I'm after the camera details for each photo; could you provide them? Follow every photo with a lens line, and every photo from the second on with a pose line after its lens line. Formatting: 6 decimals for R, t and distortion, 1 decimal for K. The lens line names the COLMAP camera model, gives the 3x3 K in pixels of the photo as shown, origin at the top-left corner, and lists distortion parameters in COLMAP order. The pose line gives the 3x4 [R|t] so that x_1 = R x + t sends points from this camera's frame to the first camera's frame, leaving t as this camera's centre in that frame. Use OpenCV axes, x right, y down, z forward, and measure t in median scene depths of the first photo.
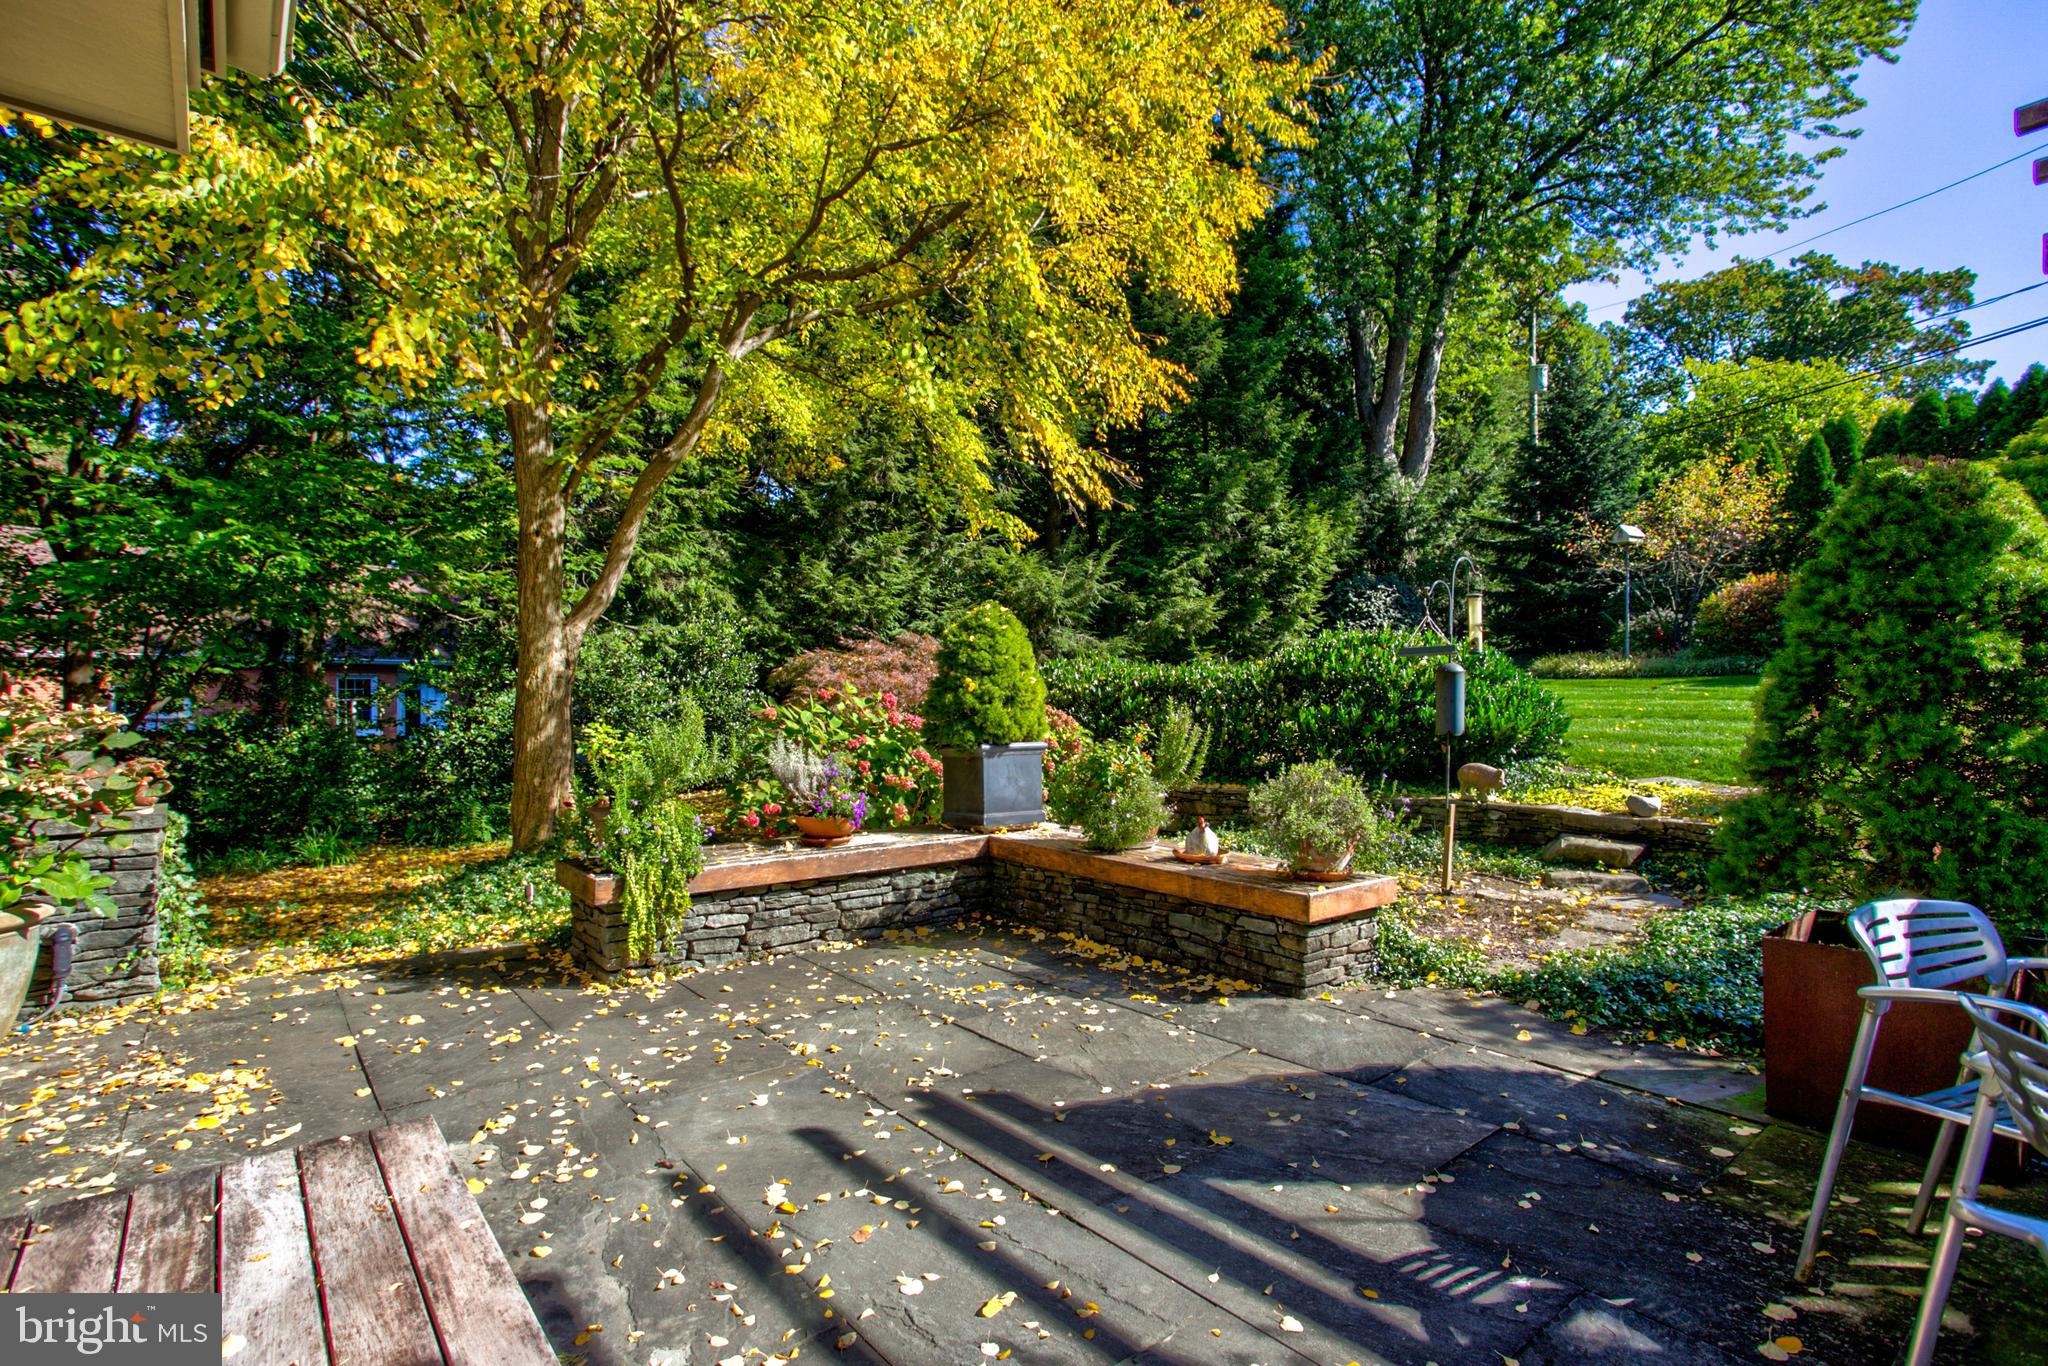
lens RADIAL K [[1003.6, 0, 1024.0], [0, 1003.6, 683.0], [0, 0, 1]] dist [-0.048776, 0.036195]
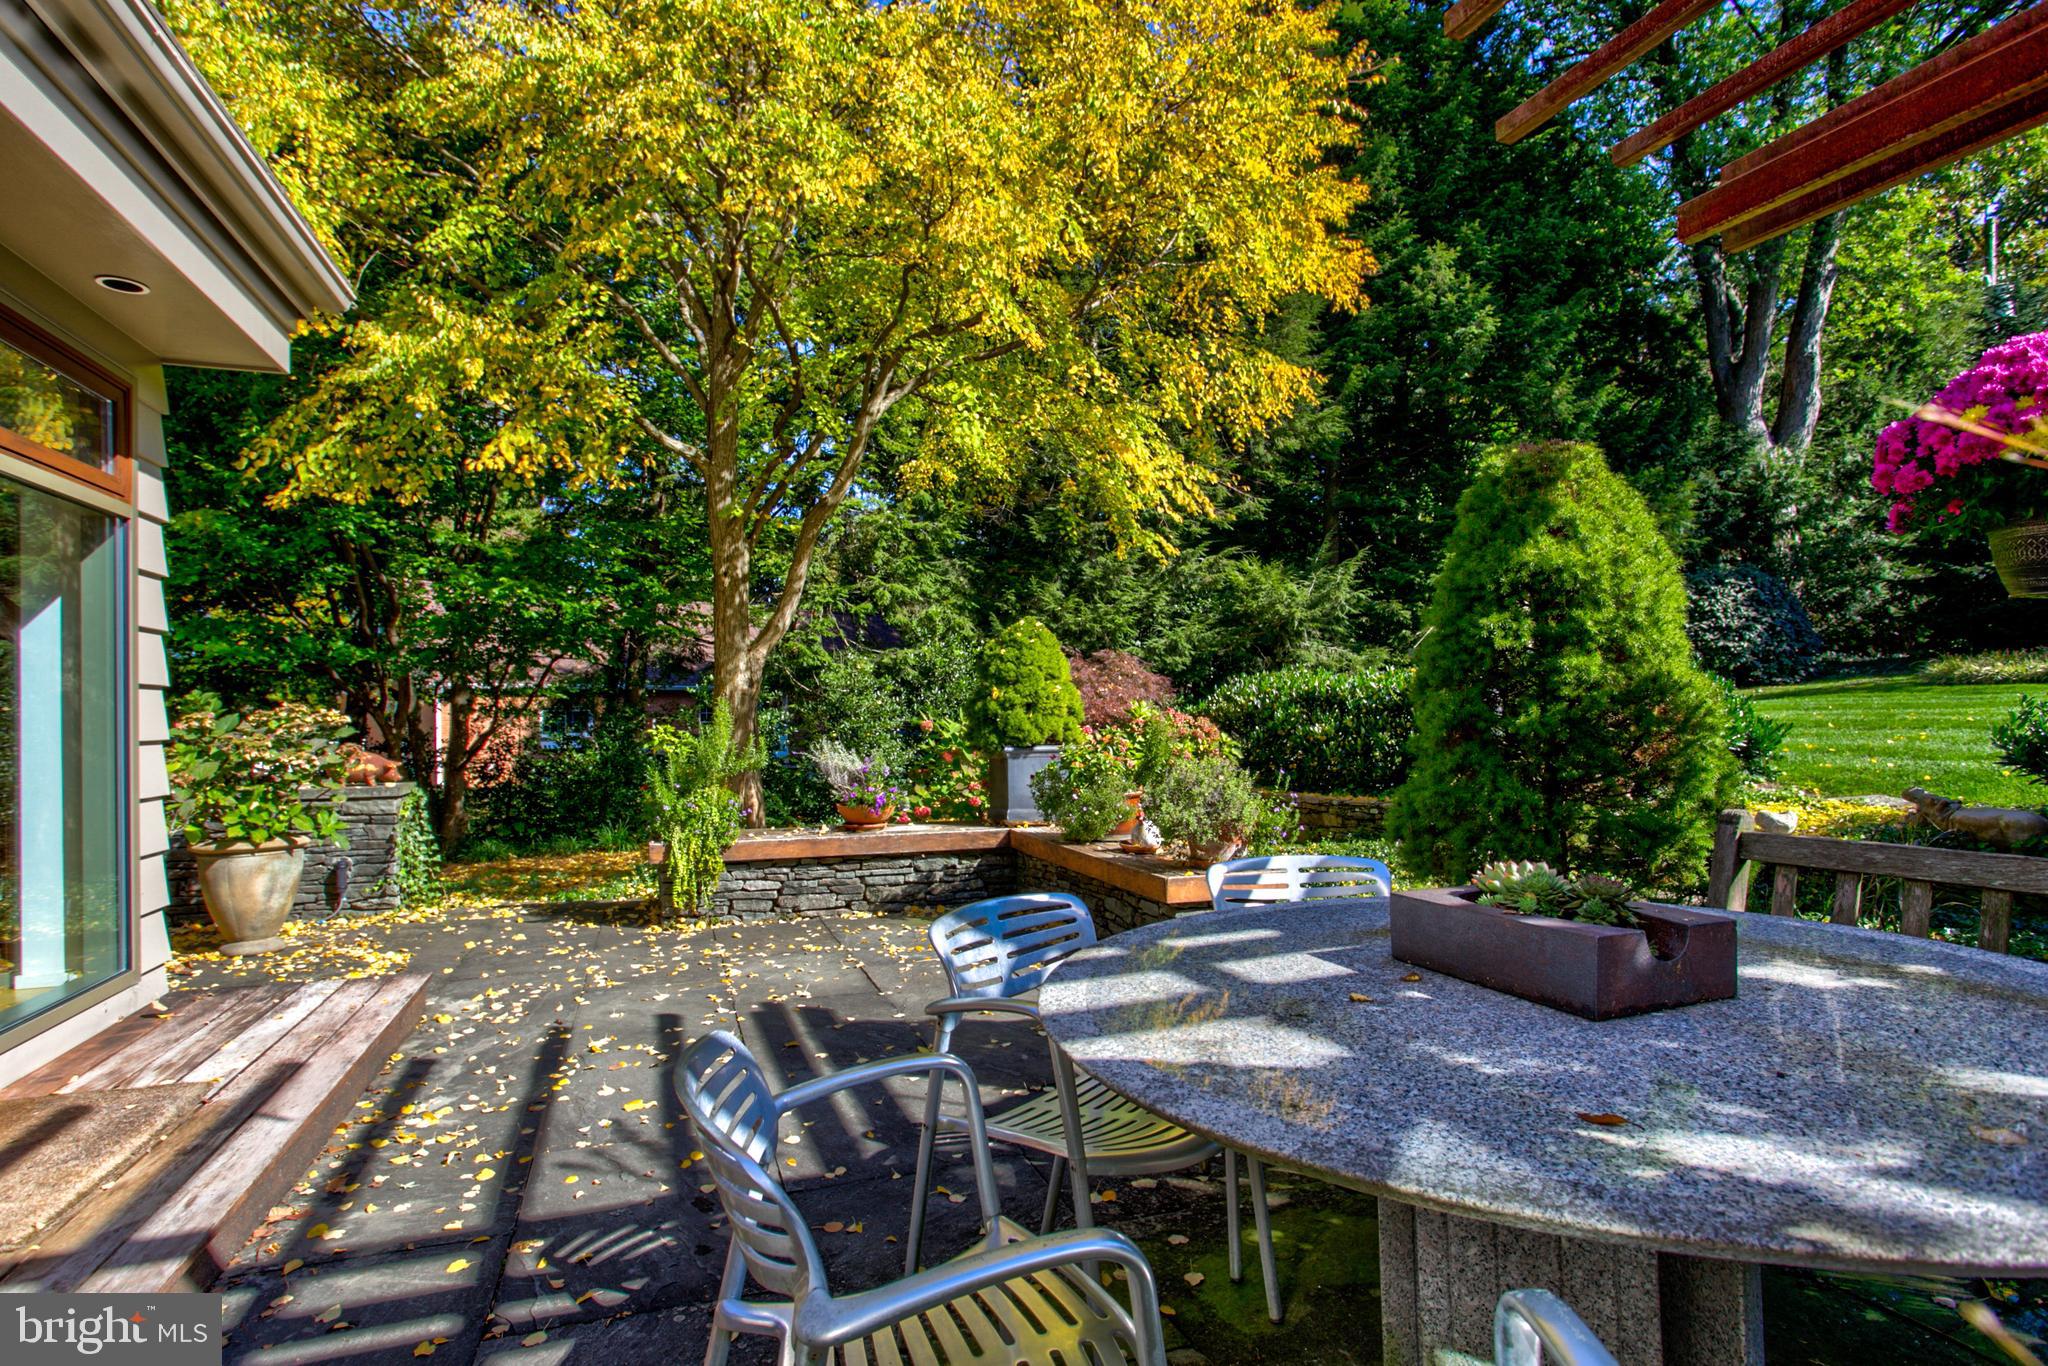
lens RADIAL K [[1047.7, 0, 1021.7], [0, 1047.7, 703.2], [0, 0, 1]] dist [-0.057709, 0.031820]
pose [[0.941084, -0.011342, -0.337982, 0.365947], [0.010605, 0.999936, -0.004028, 0.017951], [0.338006, 0.000206, 0.941144, -0.084753]]
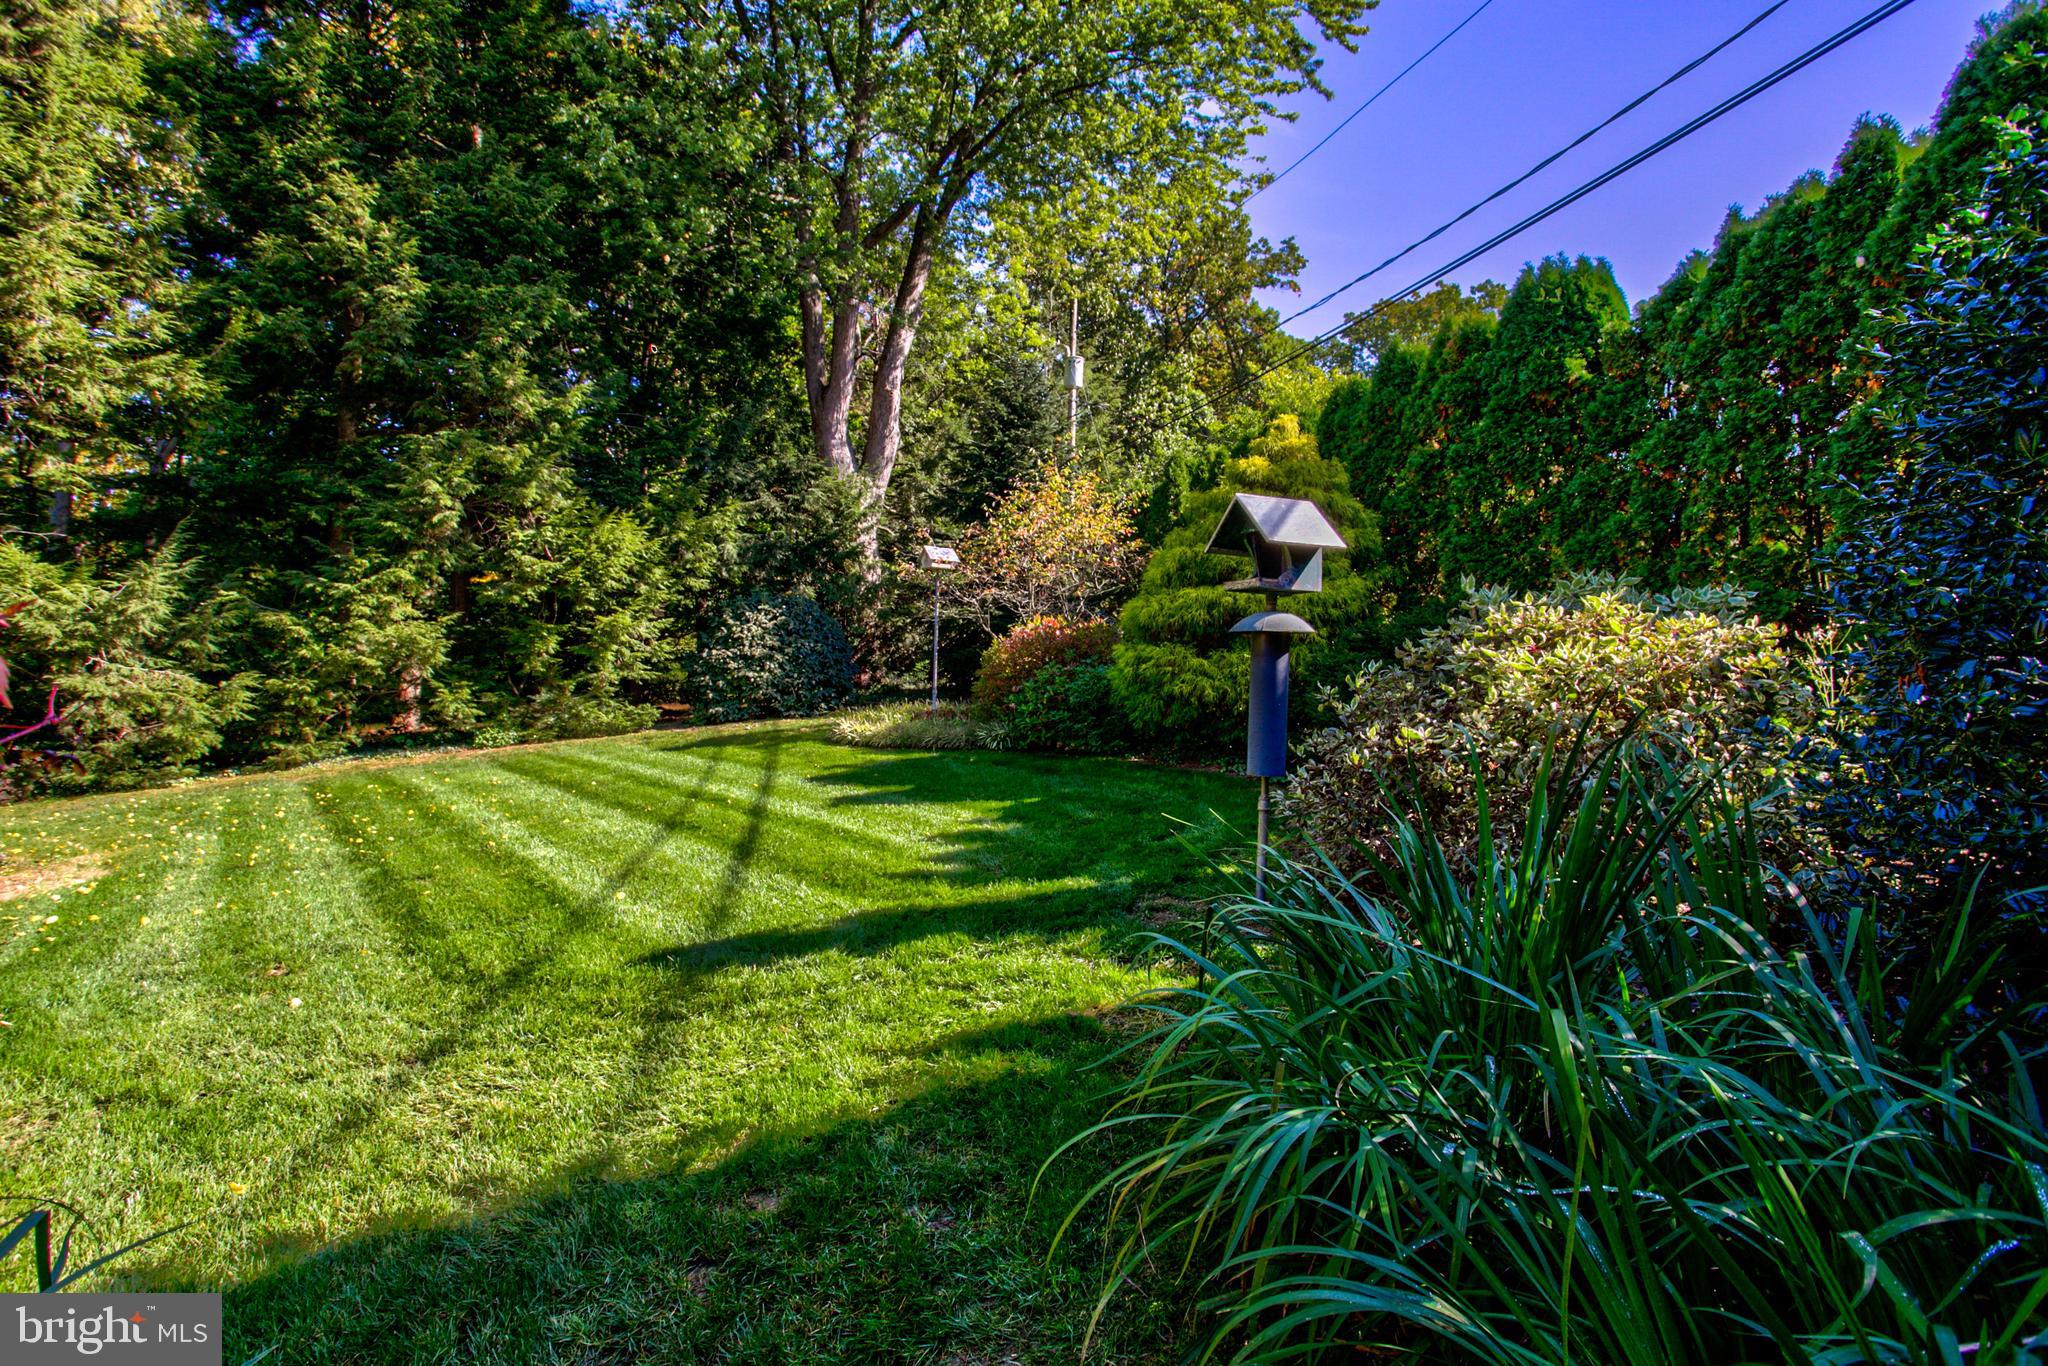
lens RADIAL K [[1047.7, 0, 1021.7], [0, 1047.7, 703.2], [0, 0, 1]] dist [-0.057709, 0.031820]
pose [[0.981117, 0.007815, 0.193258, 1.703255], [-0.011400, 0.999783, 0.017446, -0.150202], [-0.193080, -0.019320, 0.980993, 0.512123]]
